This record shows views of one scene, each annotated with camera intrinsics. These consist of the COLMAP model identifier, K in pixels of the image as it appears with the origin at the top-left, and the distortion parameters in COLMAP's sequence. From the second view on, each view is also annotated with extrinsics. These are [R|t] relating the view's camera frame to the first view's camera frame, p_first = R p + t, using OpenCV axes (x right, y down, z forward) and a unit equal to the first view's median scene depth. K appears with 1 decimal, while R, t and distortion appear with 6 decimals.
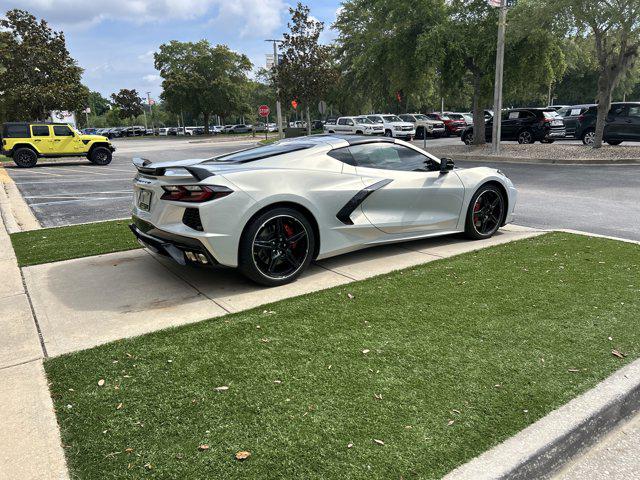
lens RADIAL K [[482.2, 0, 322.6], [0, 482.2, 239.9], [0, 0, 1]] dist [0.046018, -0.041912]
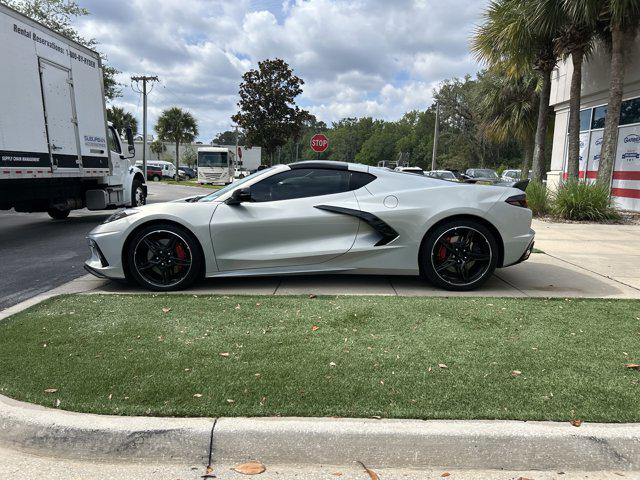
lens RADIAL K [[482.2, 0, 322.8], [0, 482.2, 240.1], [0, 0, 1]] dist [0.046018, -0.041912]
pose [[-0.818502, -0.063458, 0.570988, -0.111497], [0.145152, 0.938793, 0.312408, -0.075880], [-0.555864, 0.338587, -0.759193, 0.364401]]
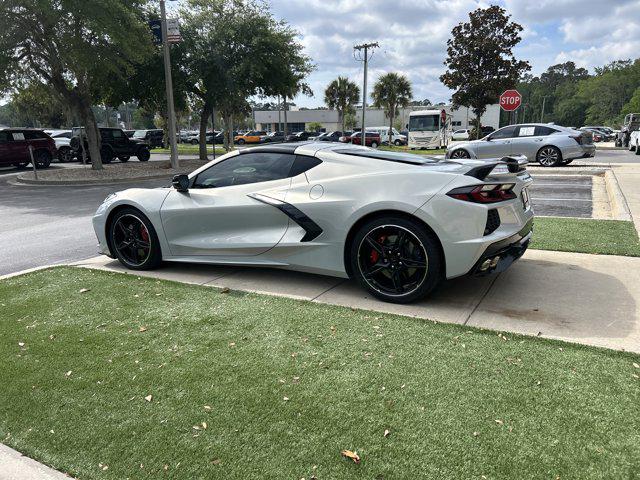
lens RADIAL K [[482.2, 0, 322.6], [0, 482.2, 243.7], [0, 0, 1]] dist [0.046018, -0.041912]
pose [[-0.455574, -0.156026, 0.876418, -0.165049], [0.247604, 0.923461, 0.293109, -0.059980], [-0.855070, 0.350537, -0.382072, 0.277682]]
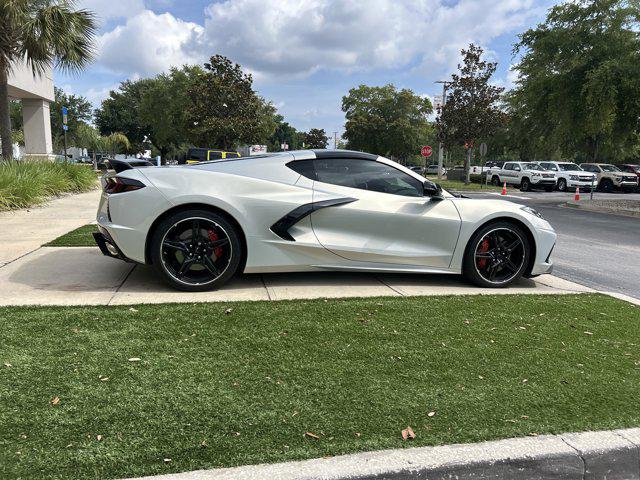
lens RADIAL K [[482.2, 0, 321.1], [0, 482.2, 241.8], [0, 0, 1]] dist [0.046018, -0.041912]
pose [[0.927115, 0.119062, -0.355363, 0.073605], [-0.147446, 0.987607, -0.053786, 0.001794], [0.344555, 0.102263, 0.933180, 0.028618]]
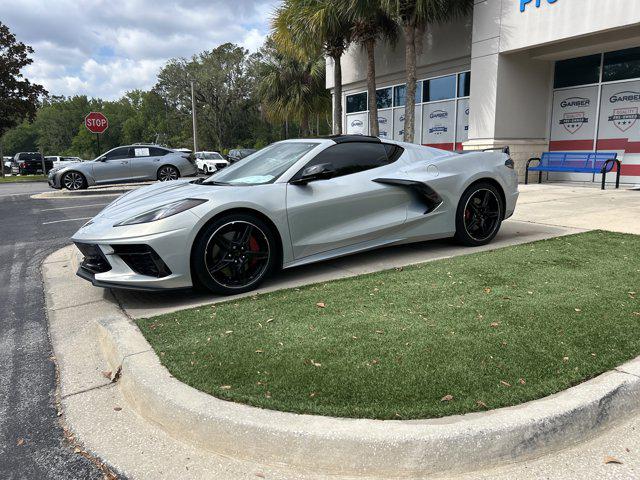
lens RADIAL K [[482.2, 0, 322.8], [0, 482.2, 237.2], [0, 0, 1]] dist [0.046018, -0.041912]
pose [[-0.996555, 0.044666, 0.069885, -0.003998], [0.068985, 0.914158, 0.399445, -0.084495], [-0.046044, 0.402890, -0.914090, 0.395294]]
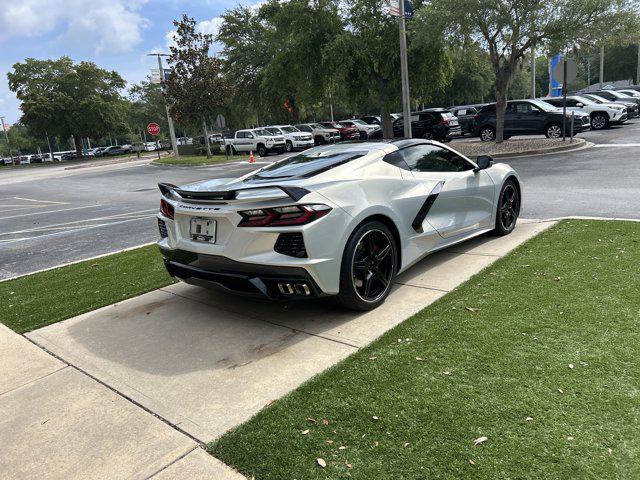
lens RADIAL K [[482.2, 0, 323.9], [0, 482.2, 242.0], [0, 0, 1]] dist [0.046018, -0.041912]
pose [[0.967141, -0.114651, 0.226921, -0.057327], [0.119148, 0.992857, -0.006174, -0.005231], [-0.224592, 0.033008, 0.973894, 0.022190]]
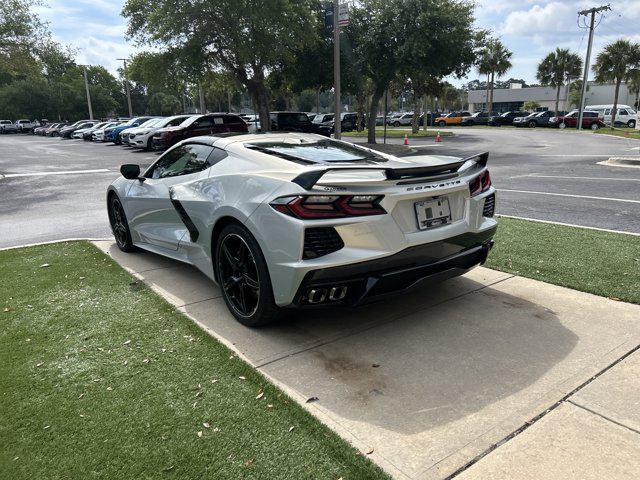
lens RADIAL K [[482.2, 0, 322.4], [0, 482.2, 240.2], [0, 0, 1]] dist [0.046018, -0.041912]
pose [[-0.036961, -0.207547, 0.977527, -0.169102], [0.266203, 0.940805, 0.209815, -0.037907], [-0.963208, 0.267976, 0.020477, 0.185757]]
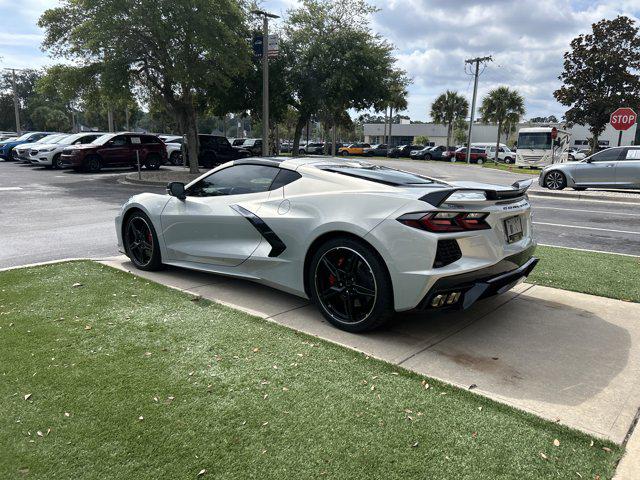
lens RADIAL K [[482.2, 0, 322.8], [0, 482.2, 240.6], [0, 0, 1]] dist [0.046018, -0.041912]
pose [[-0.245586, -0.157642, 0.956471, -0.174139], [0.223518, 0.950892, 0.214114, -0.050604], [-0.943254, 0.266372, -0.198290, 0.237950]]
